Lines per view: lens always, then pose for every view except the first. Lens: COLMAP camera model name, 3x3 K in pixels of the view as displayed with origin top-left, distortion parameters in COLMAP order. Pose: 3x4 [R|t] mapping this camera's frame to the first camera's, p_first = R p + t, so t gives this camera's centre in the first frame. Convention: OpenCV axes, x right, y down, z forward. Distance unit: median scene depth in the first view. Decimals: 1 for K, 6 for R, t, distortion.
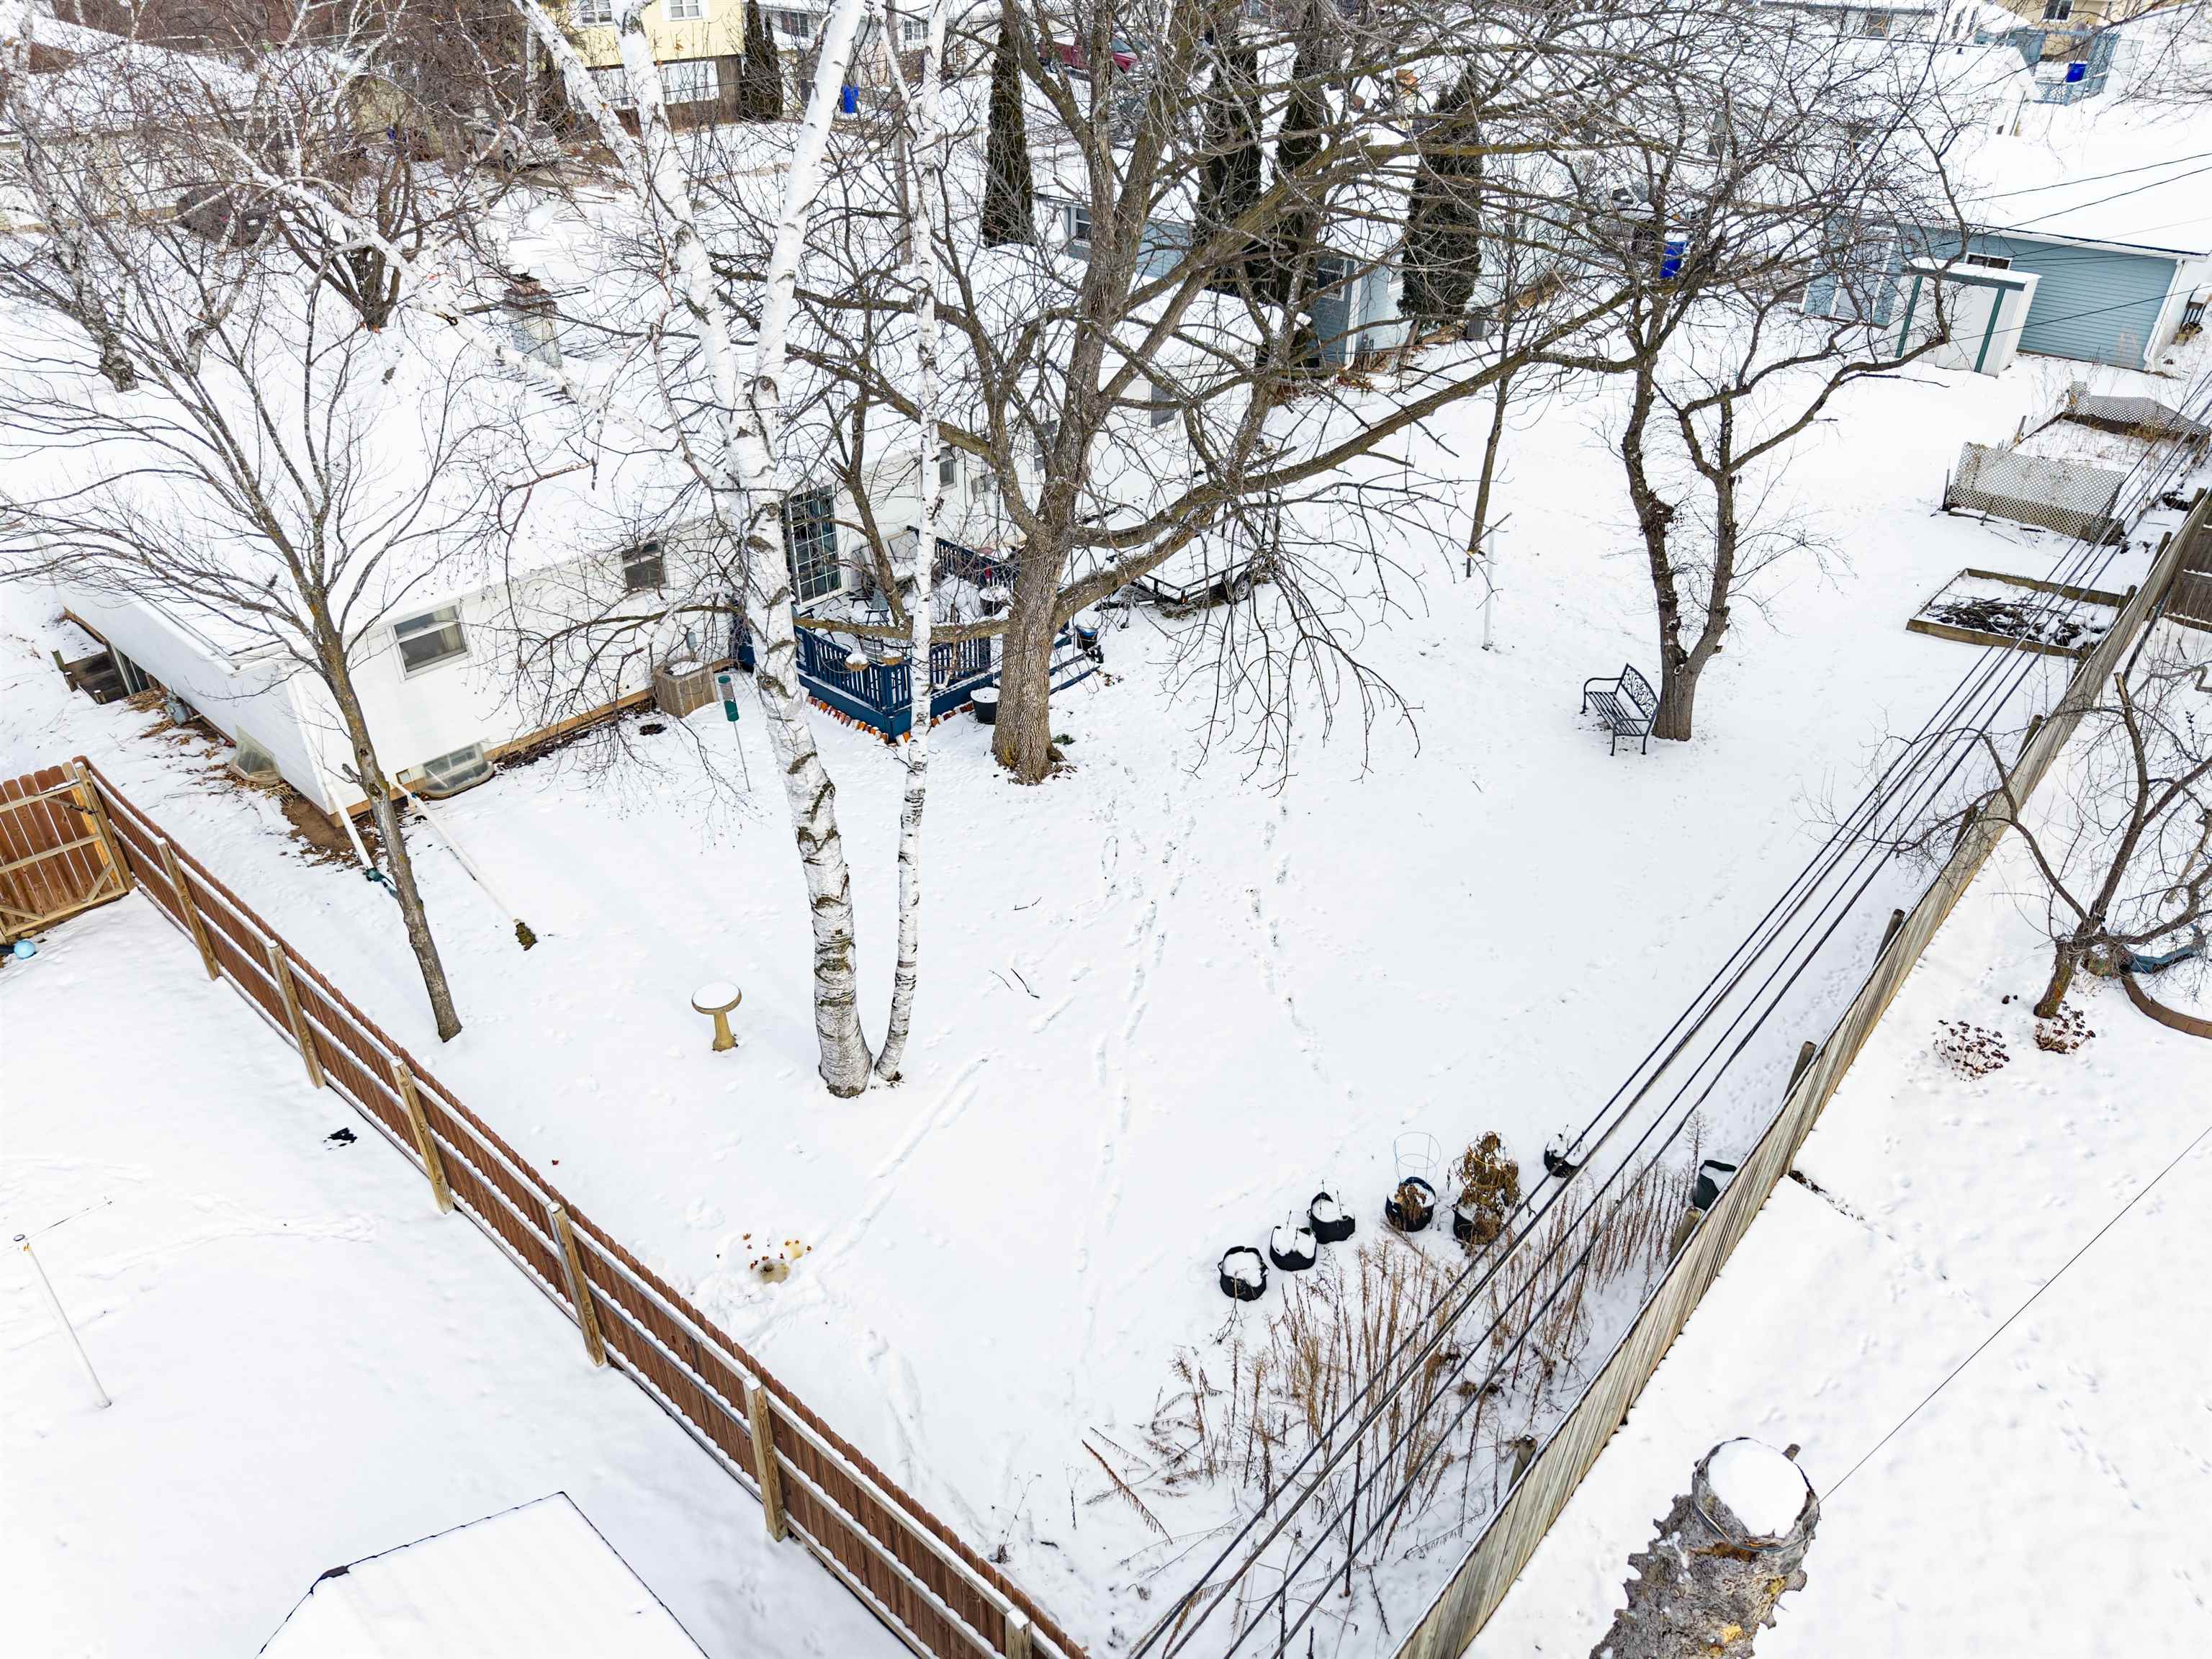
lens RADIAL K [[1490.8, 0, 1106.0], [0, 1490.8, 829.5], [0, 0, 1]] dist [0.000441, -0.002108]
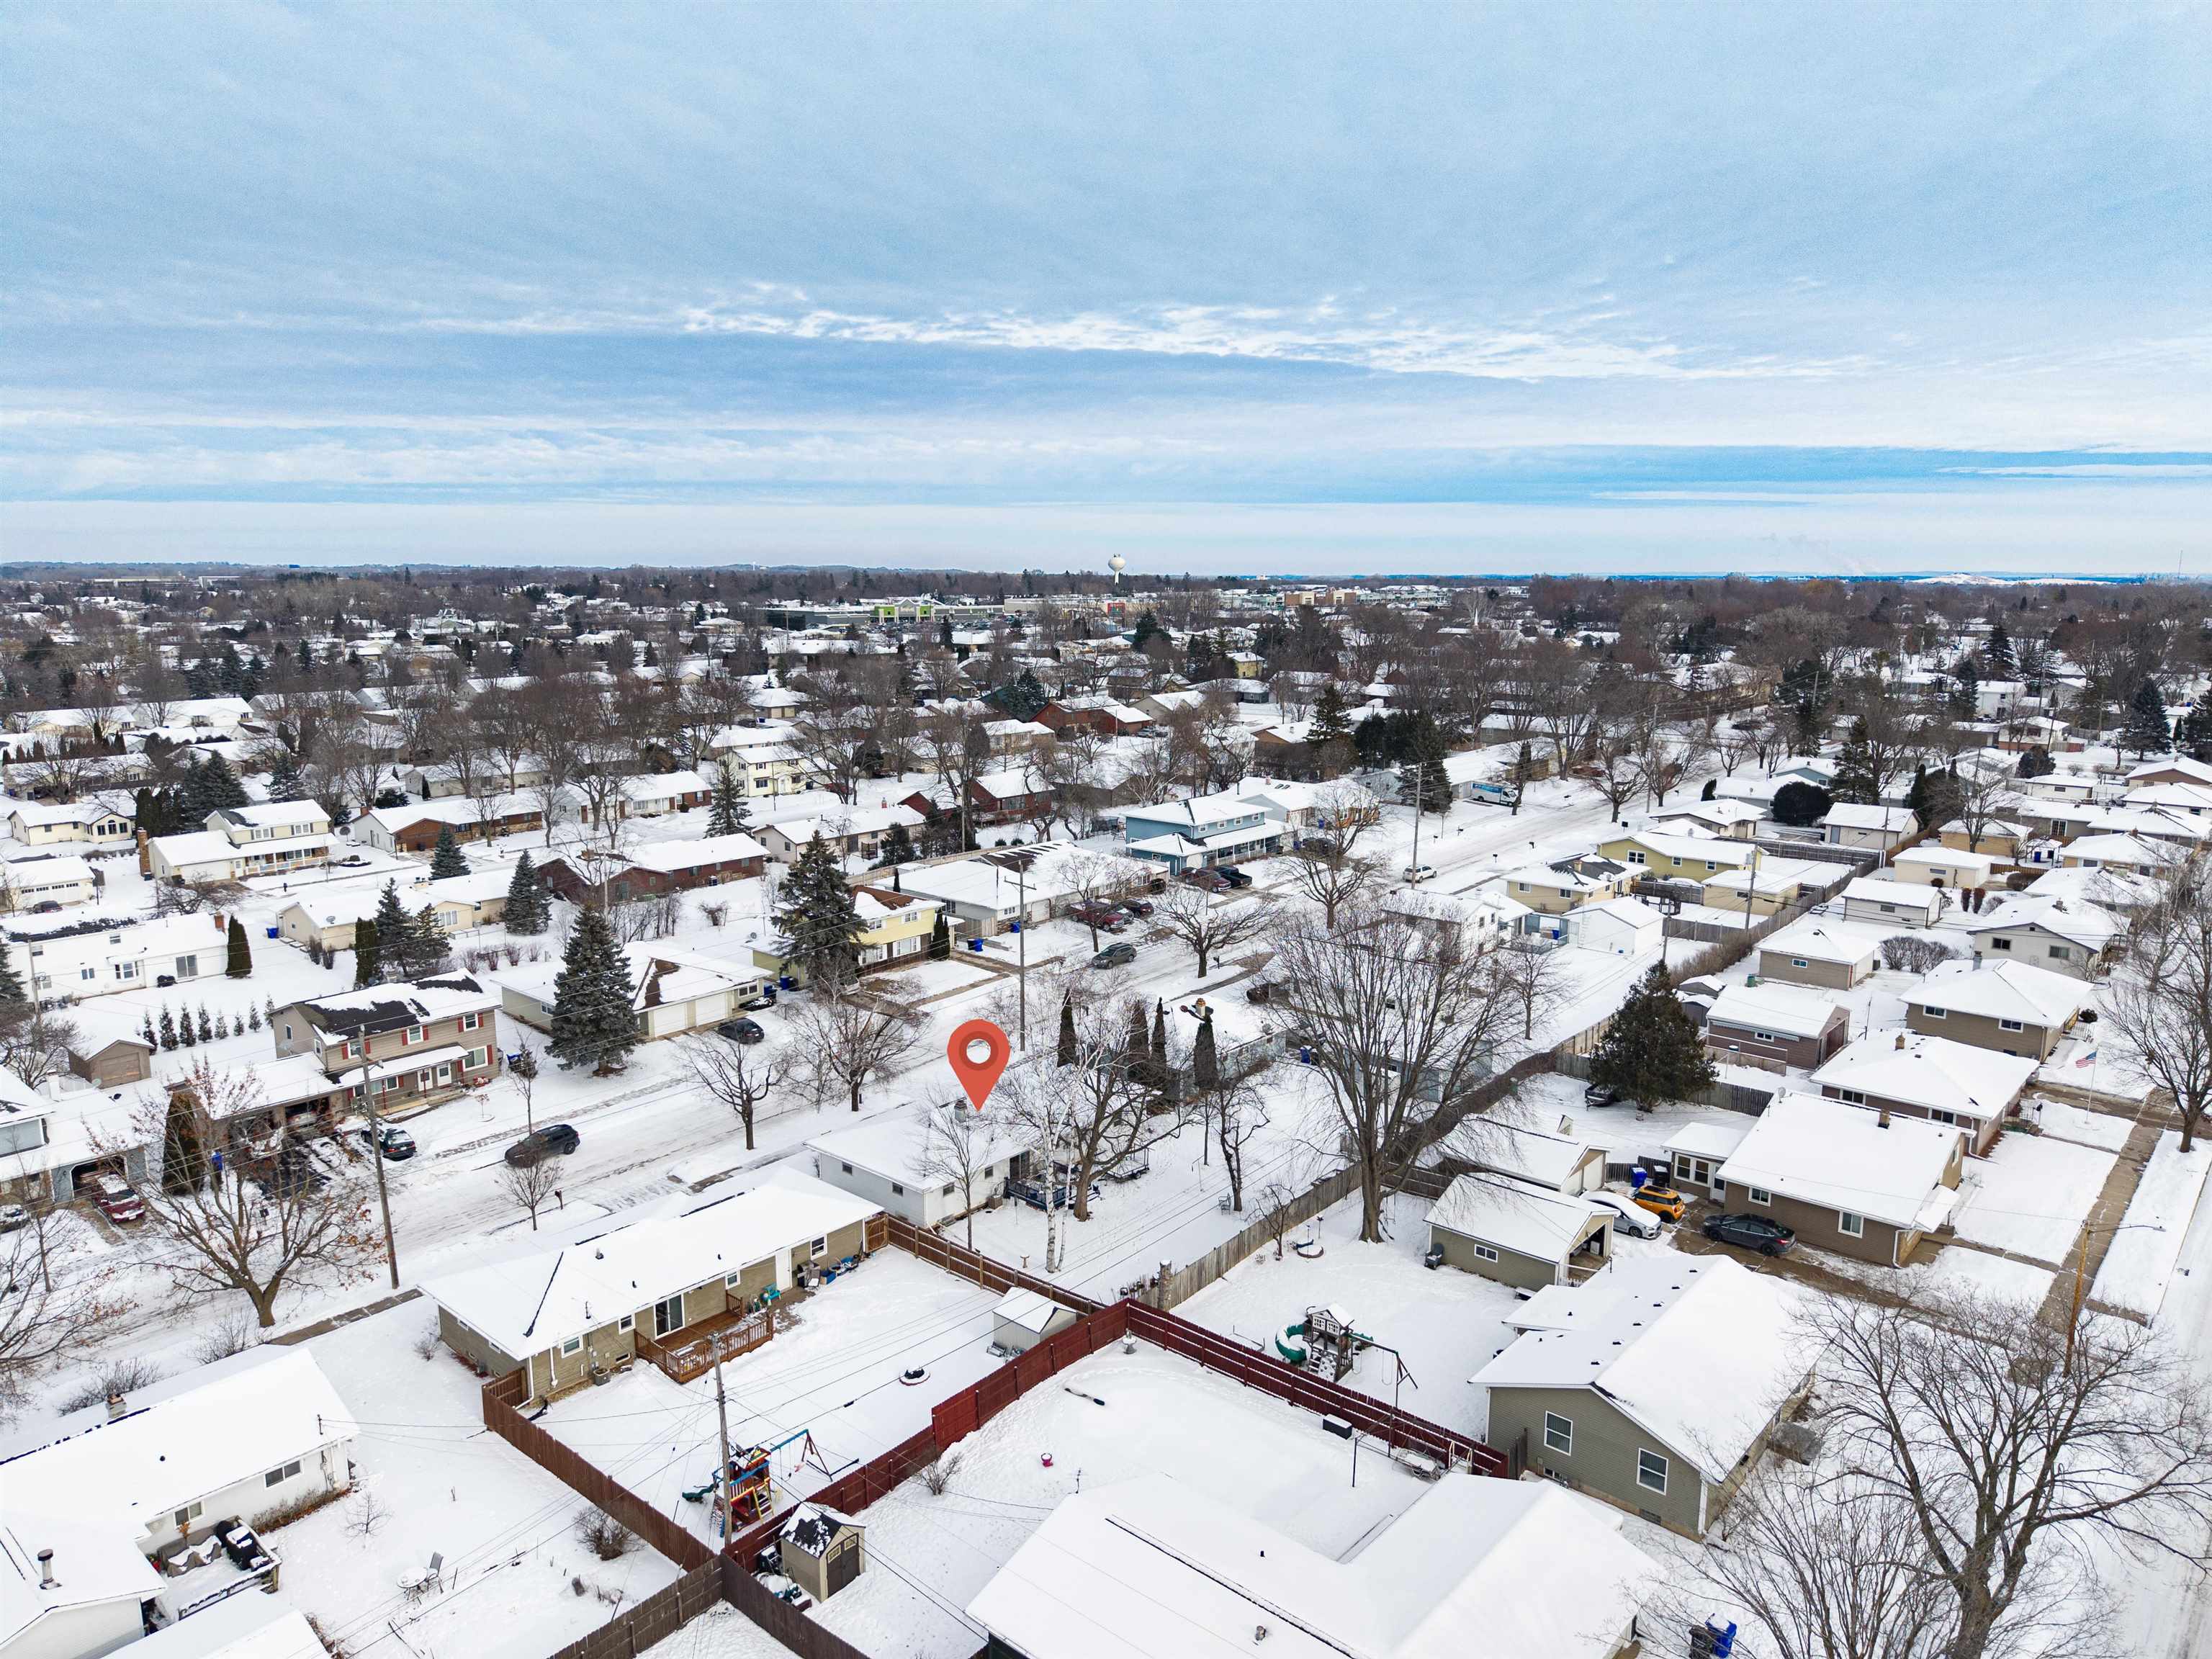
lens RADIAL K [[1490.8, 0, 1106.0], [0, 1490.8, 829.5], [0, 0, 1]] dist [0.000441, -0.002108]
pose [[0.999939, -0.007846, -0.007826, 0.056966], [0.004306, 0.925778, -0.378044, 0.532791], [0.010211, 0.377987, 0.925754, -3.313531]]
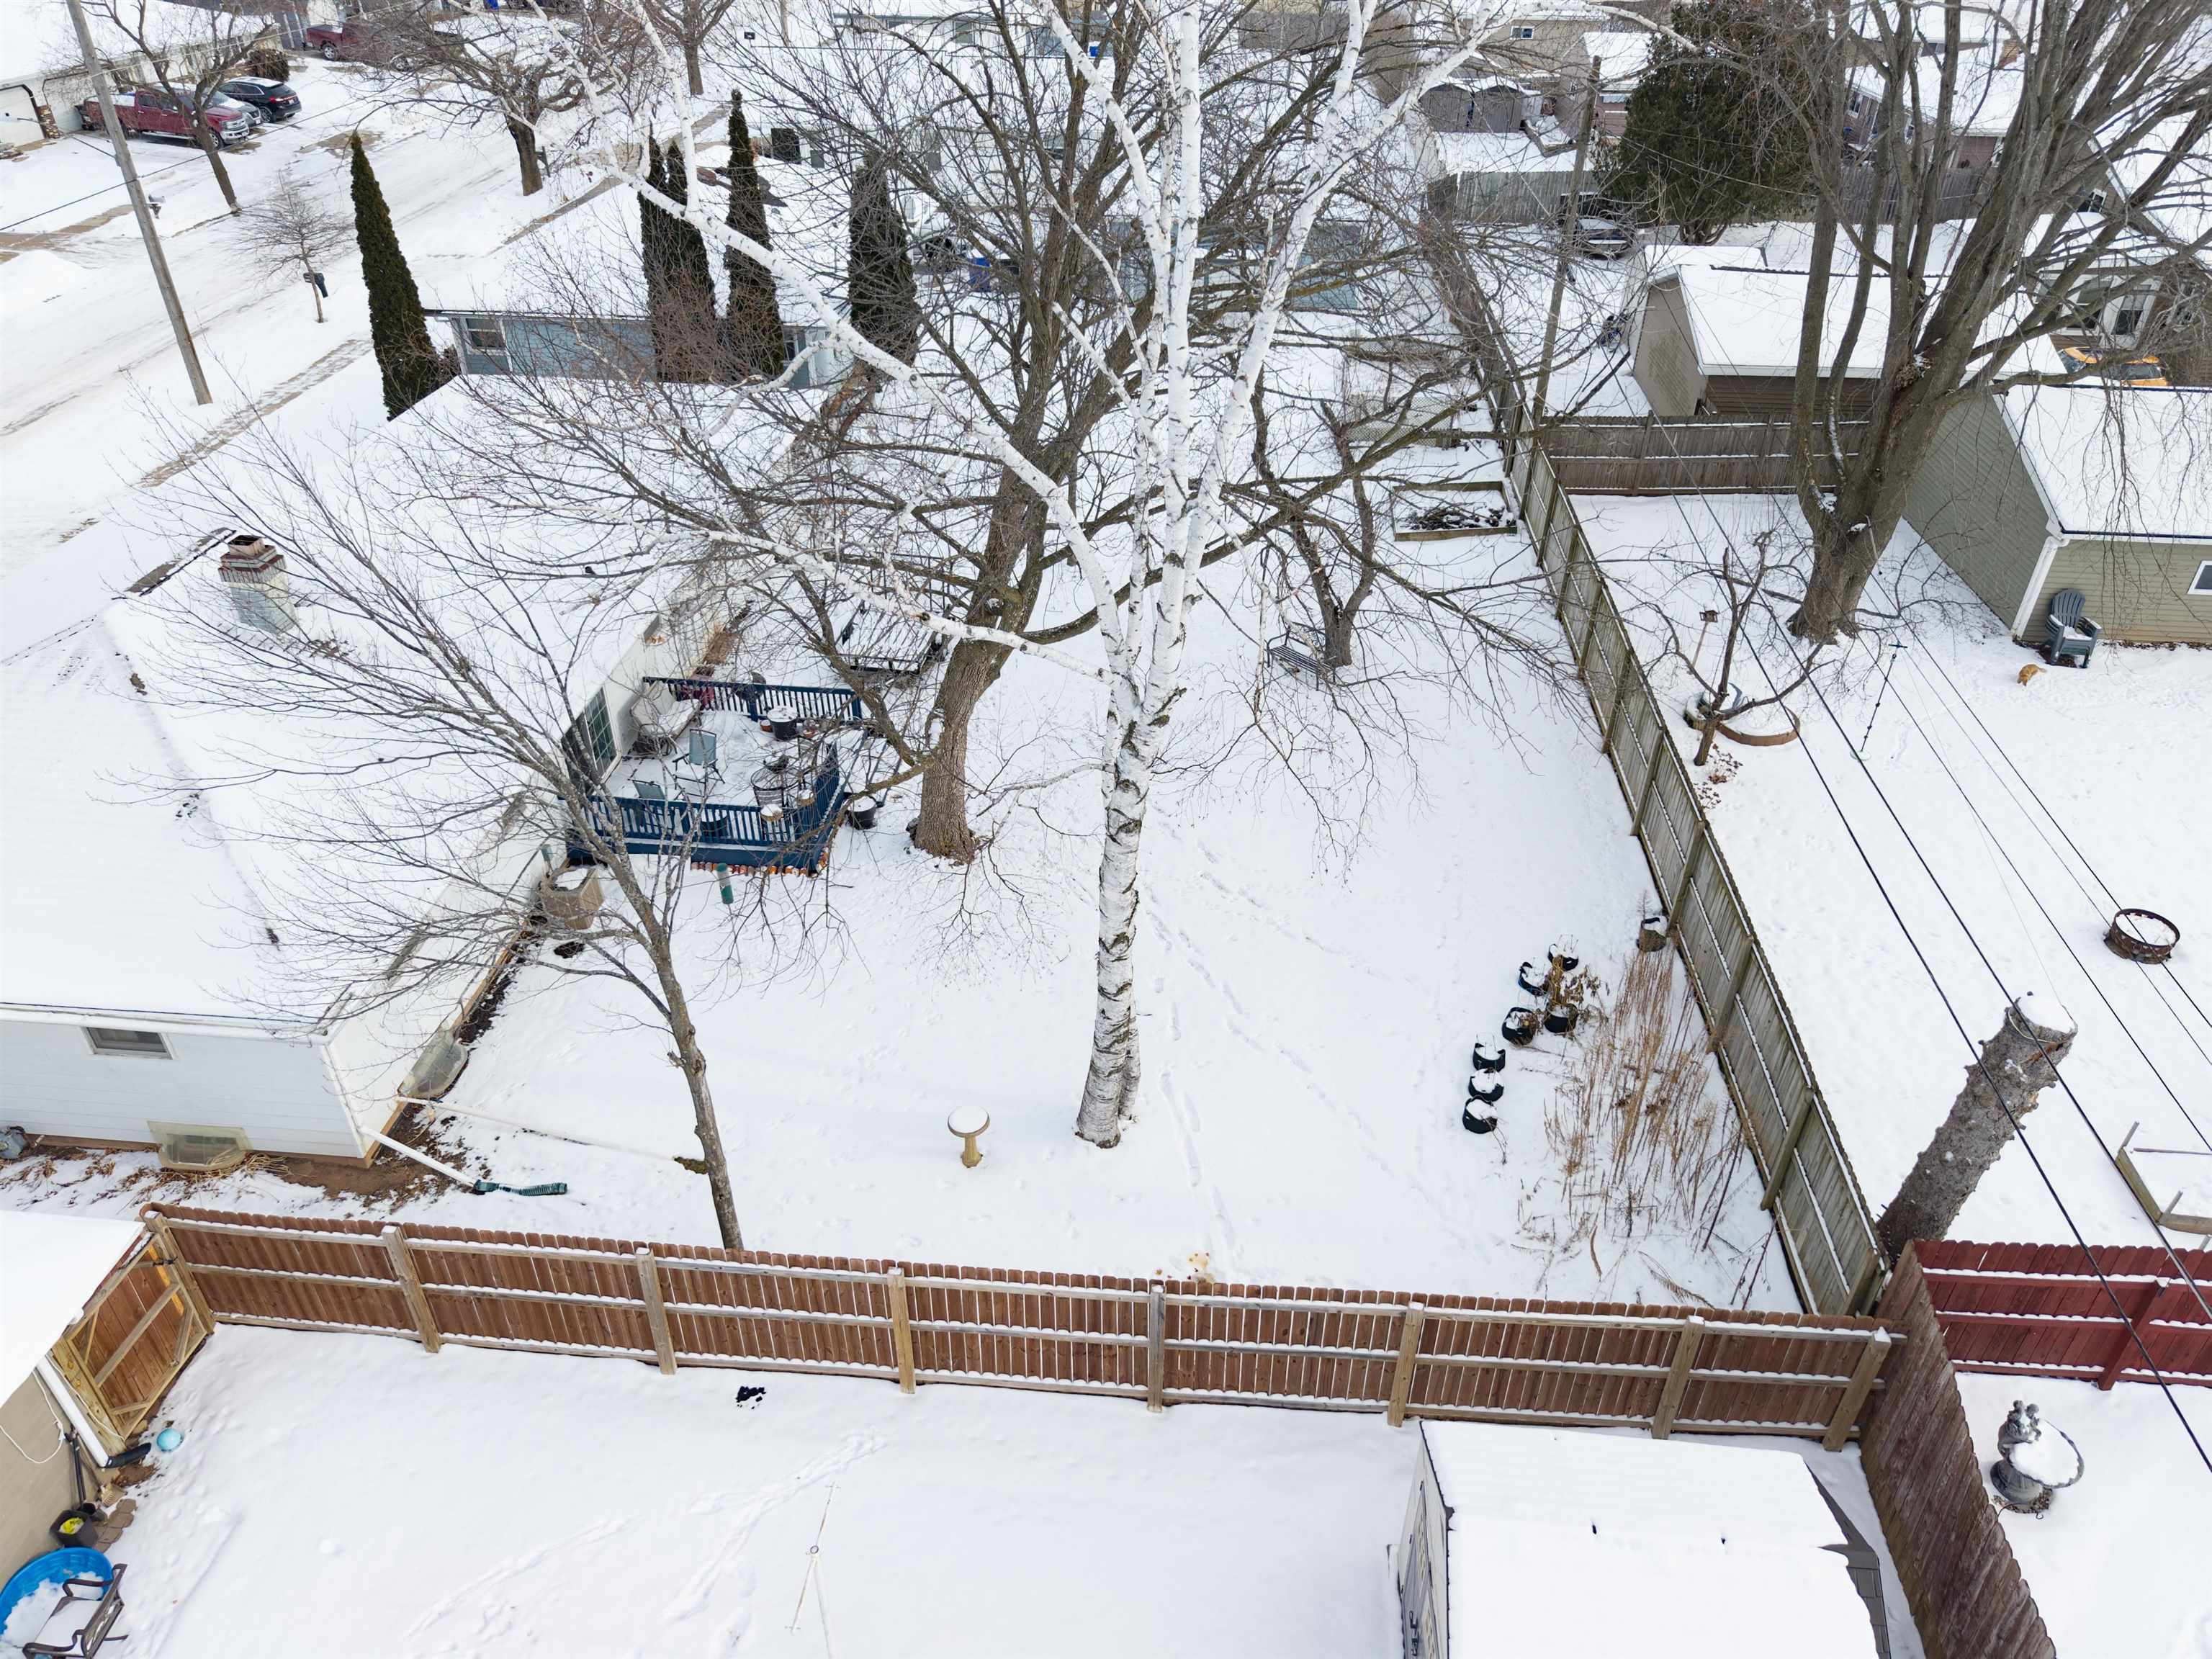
lens RADIAL K [[1490.8, 0, 1106.0], [0, 1490.8, 829.5], [0, 0, 1]] dist [0.000441, -0.002108]
pose [[0.800935, -0.336385, 0.495327, -0.506605], [0.325534, 0.938959, 0.111280, -0.142178], [-0.502524, 0.072118, 0.861550, -0.028665]]
